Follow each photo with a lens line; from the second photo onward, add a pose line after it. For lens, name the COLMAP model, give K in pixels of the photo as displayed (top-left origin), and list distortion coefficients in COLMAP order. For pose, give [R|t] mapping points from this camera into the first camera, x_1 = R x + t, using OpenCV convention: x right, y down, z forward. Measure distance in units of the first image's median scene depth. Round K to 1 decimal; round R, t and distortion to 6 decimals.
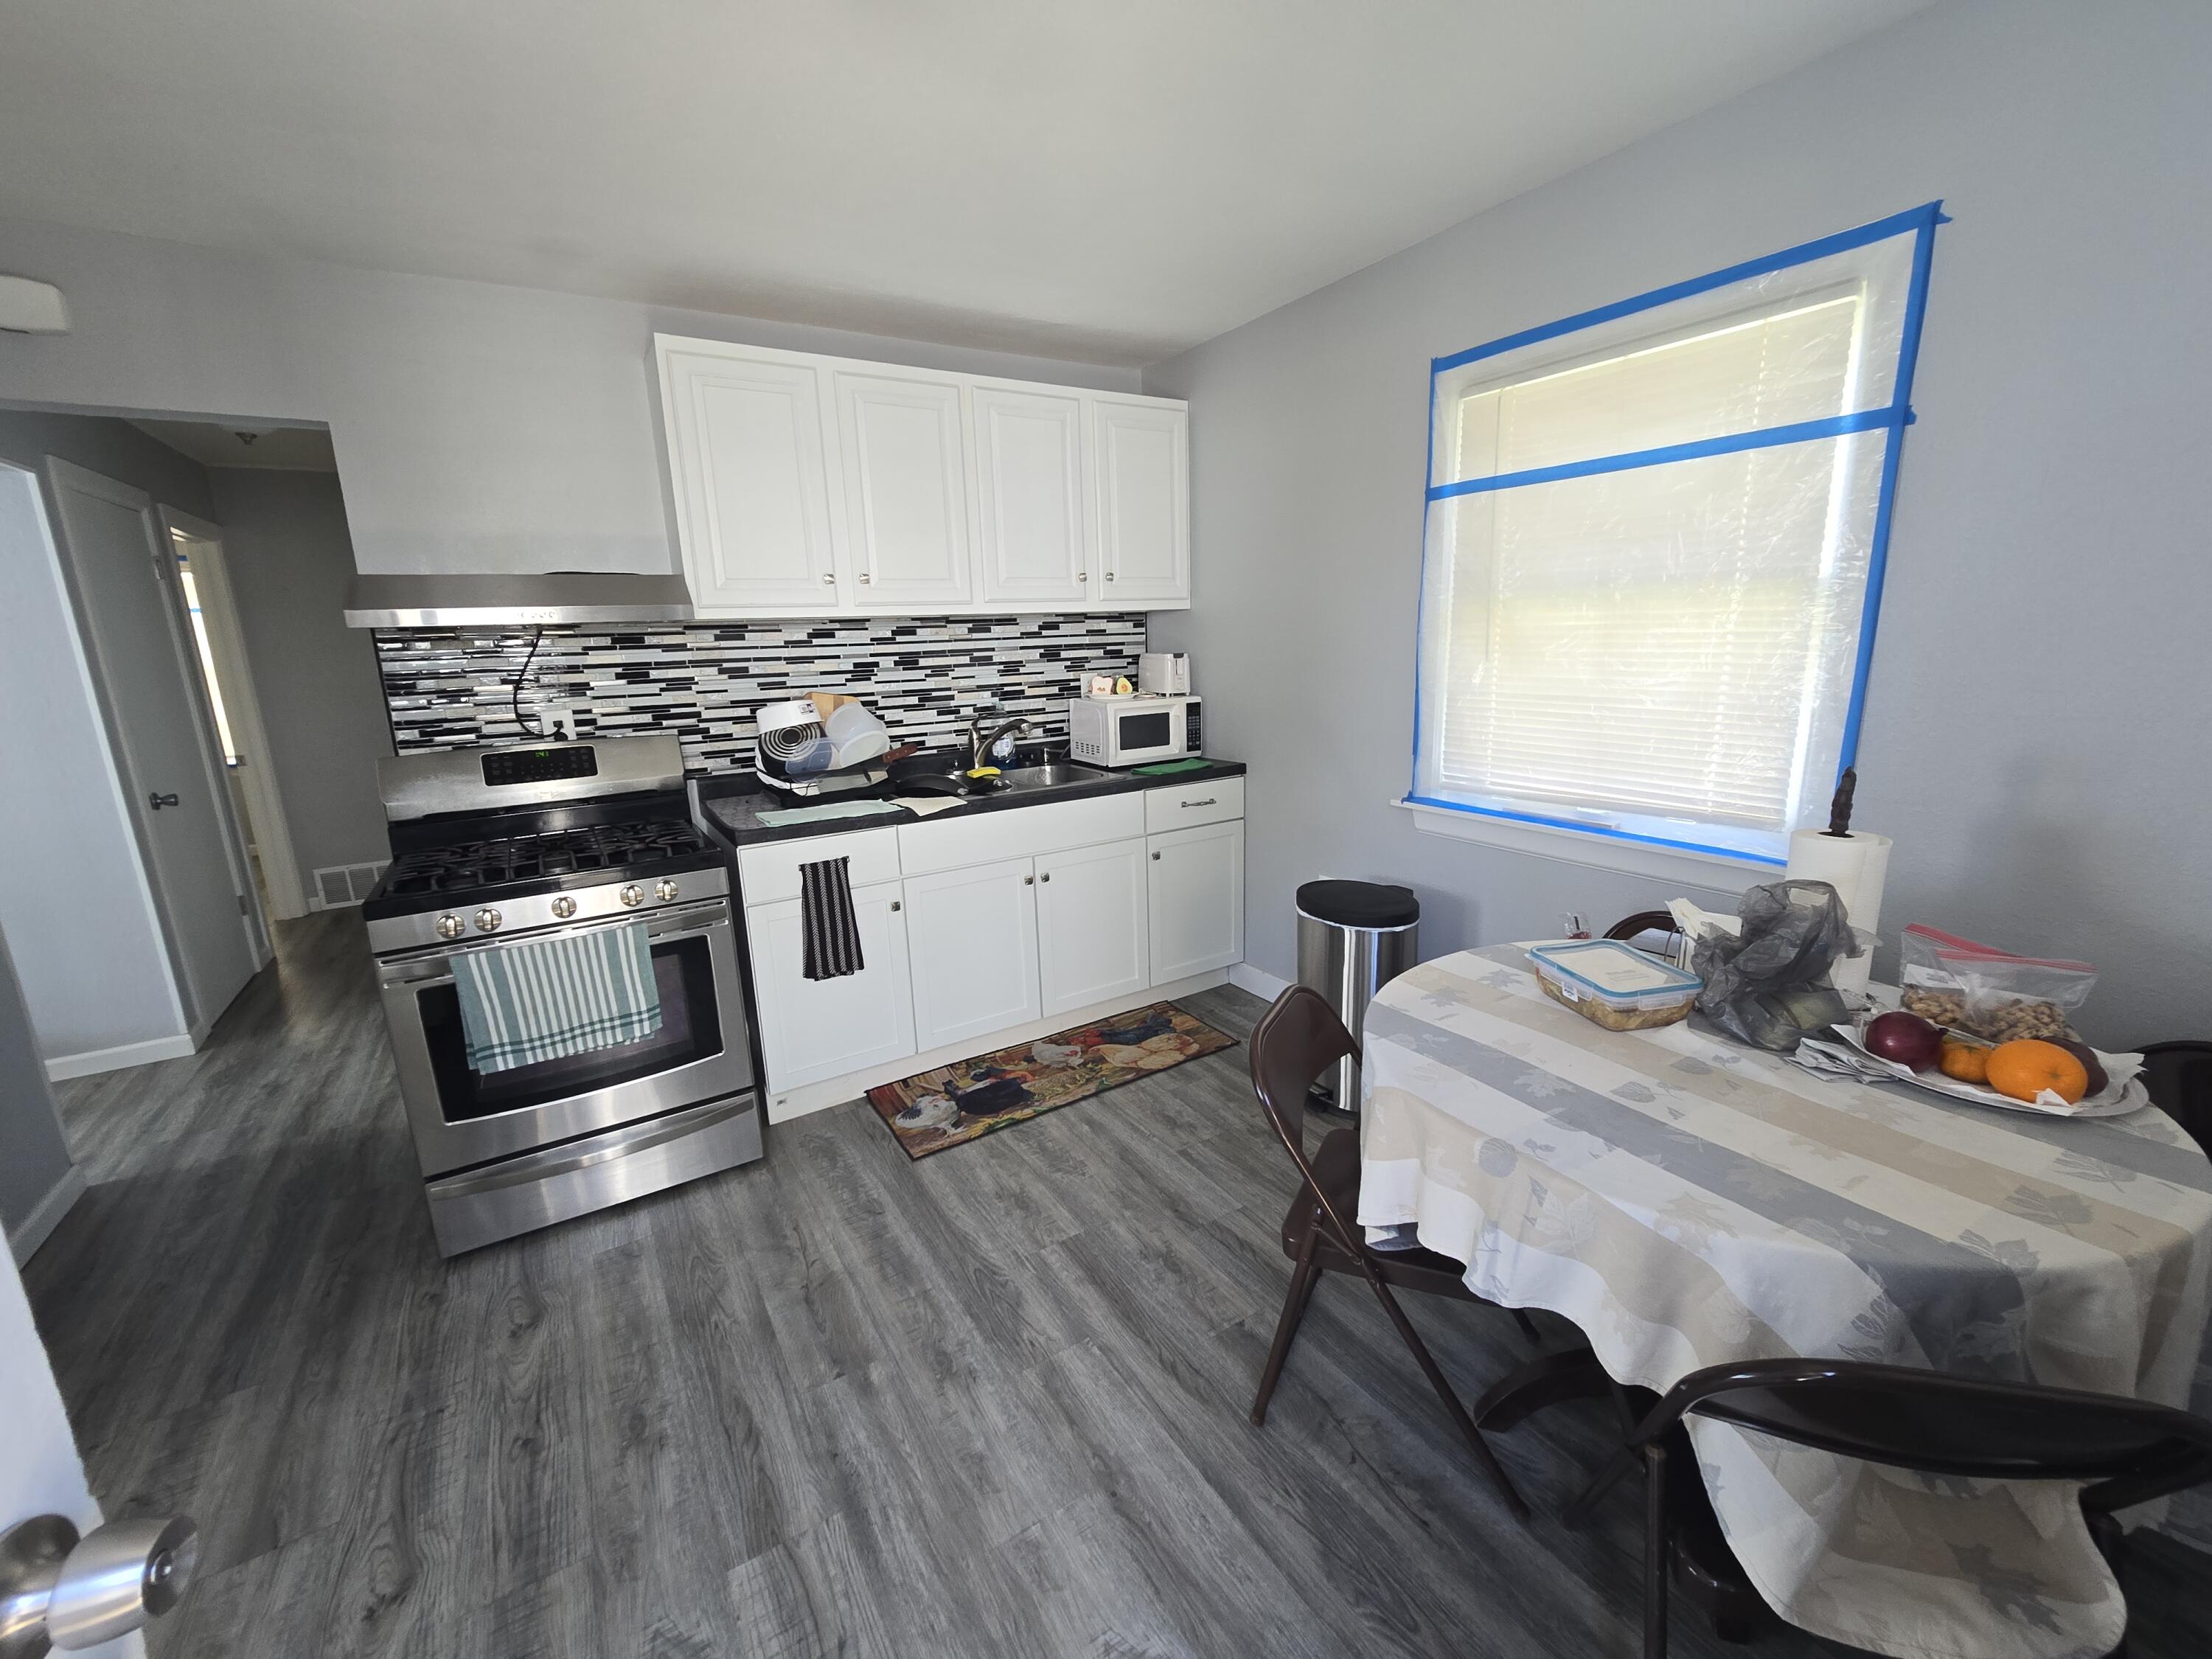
lens RADIAL K [[892.6, 0, 1107.1], [0, 892.6, 829.8], [0, 0, 1]] dist [-0.001572, -0.000161]
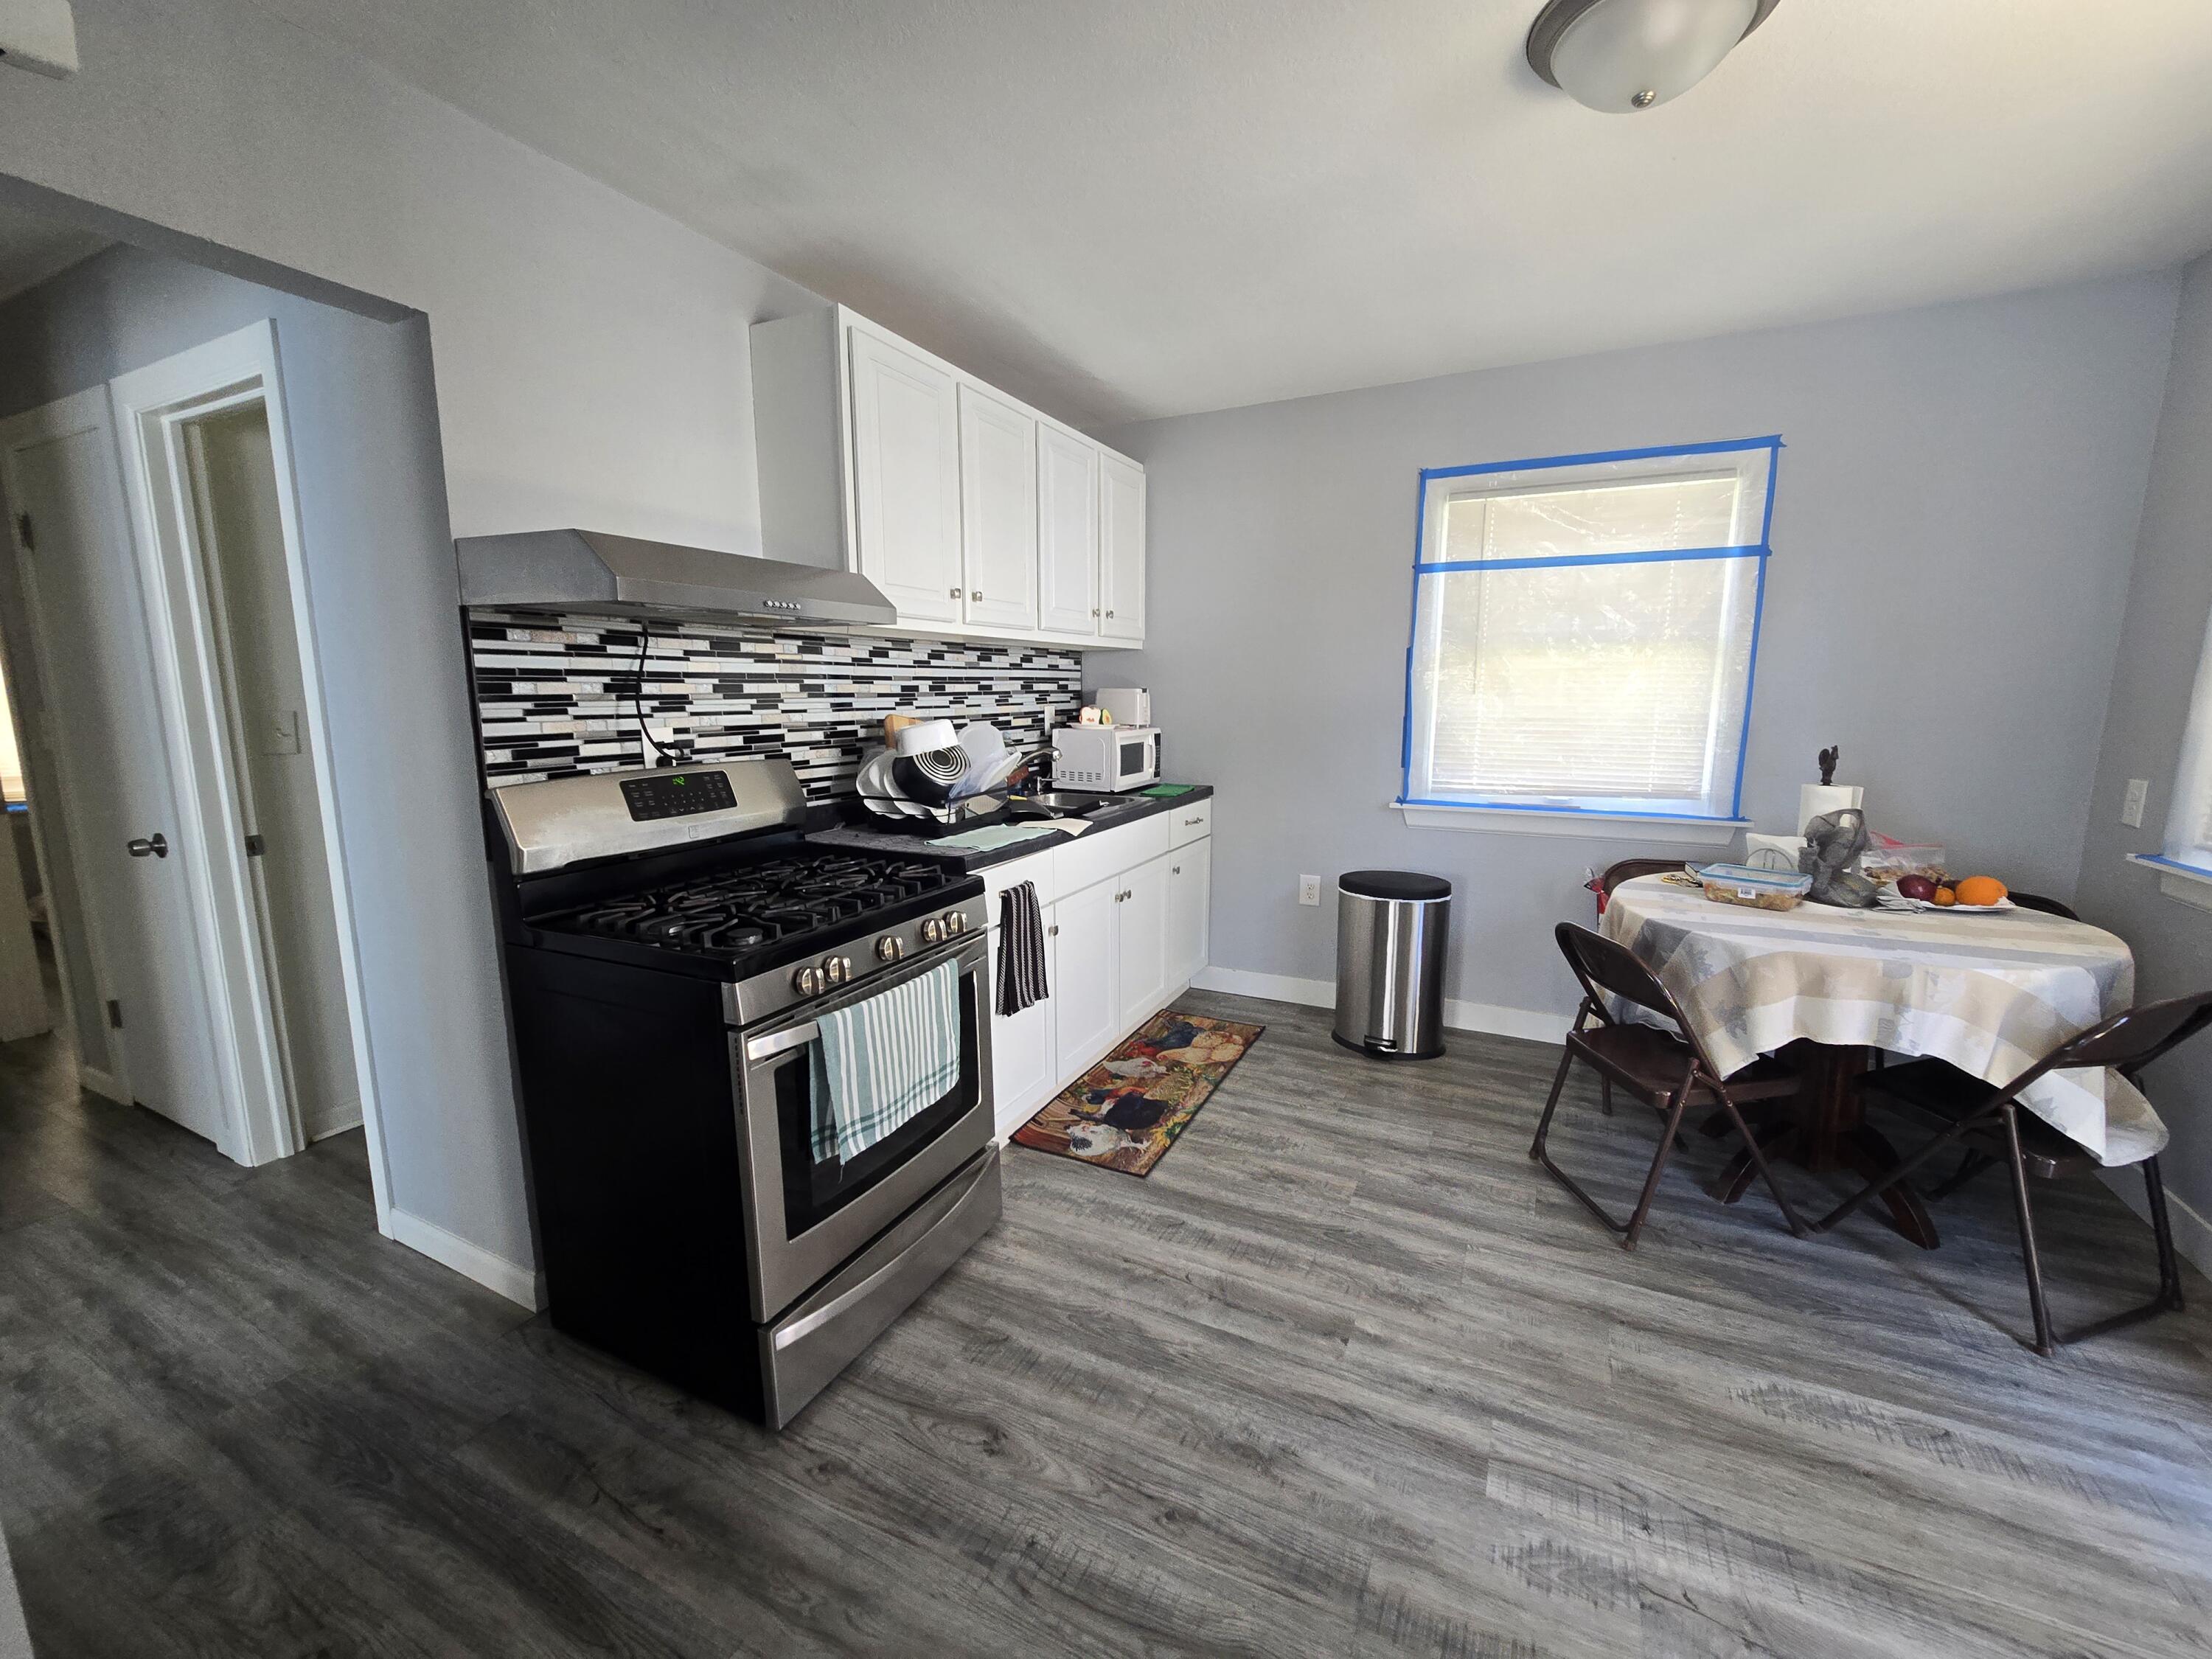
lens RADIAL K [[892.6, 0, 1104.4], [0, 892.6, 829.6], [0, 0, 1]] dist [-0.001572, -0.000161]
pose [[0.856157, -0.051542, 0.514138, -0.705776], [0.086808, 0.995218, -0.044785, 0.025571], [-0.509371, 0.082974, 0.856537, 0.134731]]
